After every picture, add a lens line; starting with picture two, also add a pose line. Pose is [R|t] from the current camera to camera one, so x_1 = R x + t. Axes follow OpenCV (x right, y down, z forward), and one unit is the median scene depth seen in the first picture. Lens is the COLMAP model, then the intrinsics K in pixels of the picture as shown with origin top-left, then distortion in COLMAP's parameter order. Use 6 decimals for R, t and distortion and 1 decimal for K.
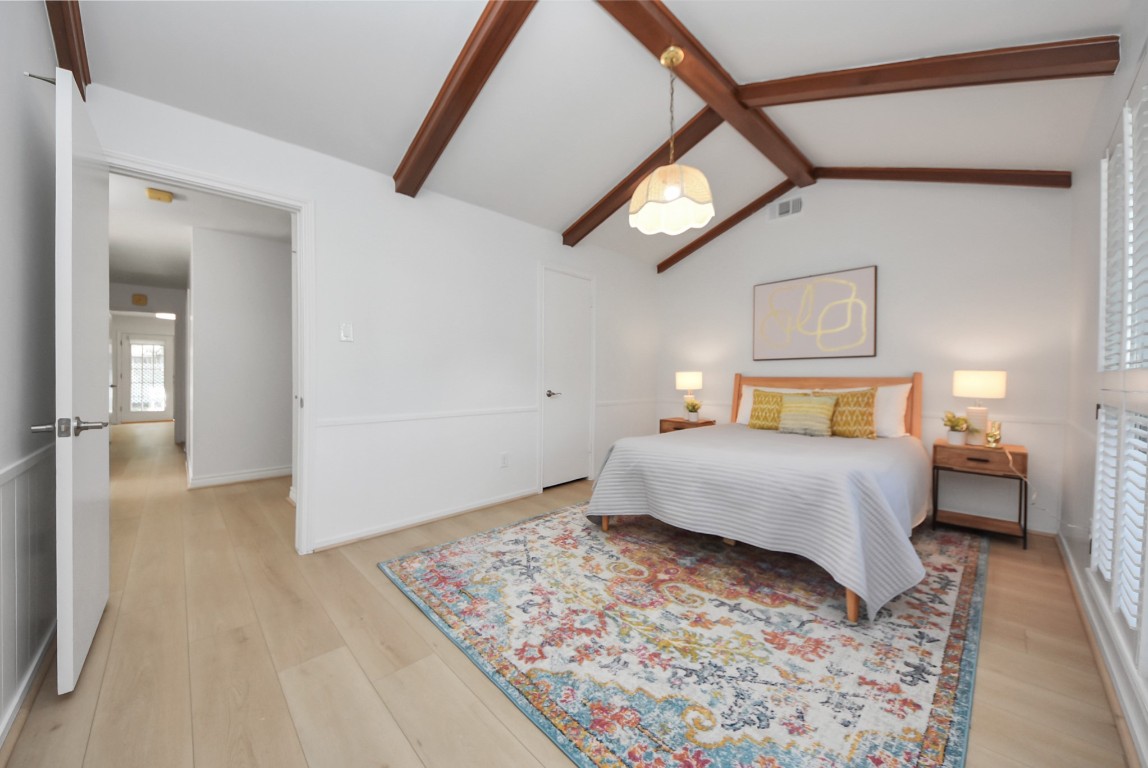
lens RADIAL K [[414.3, 0, 581.4], [0, 414.3, 376.1], [0, 0, 1]] dist [0.000823, -0.020639]
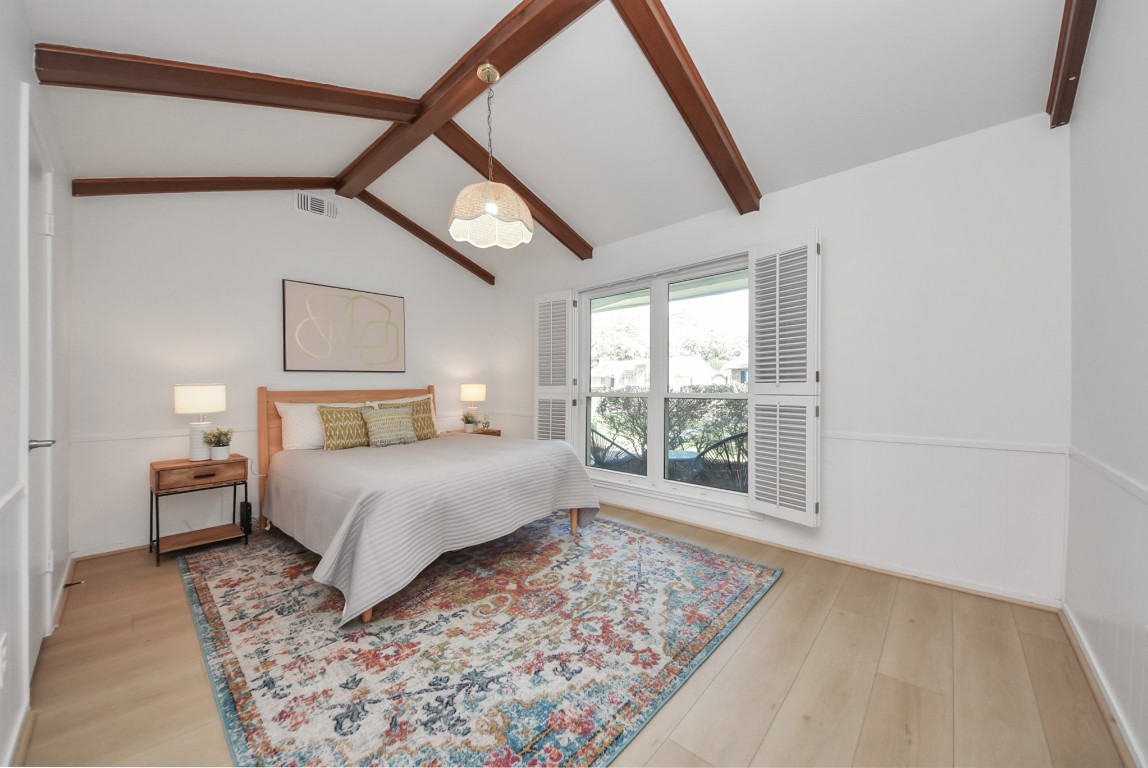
lens RADIAL K [[414.3, 0, 581.4], [0, 414.3, 376.1], [0, 0, 1]] dist [0.000823, -0.020639]
pose [[-0.063266, 0.000066, 0.997997, -0.944962], [0.019982, 0.999800, 0.001201, -0.041907], [-0.997797, 0.020018, -0.063254, 0.989023]]
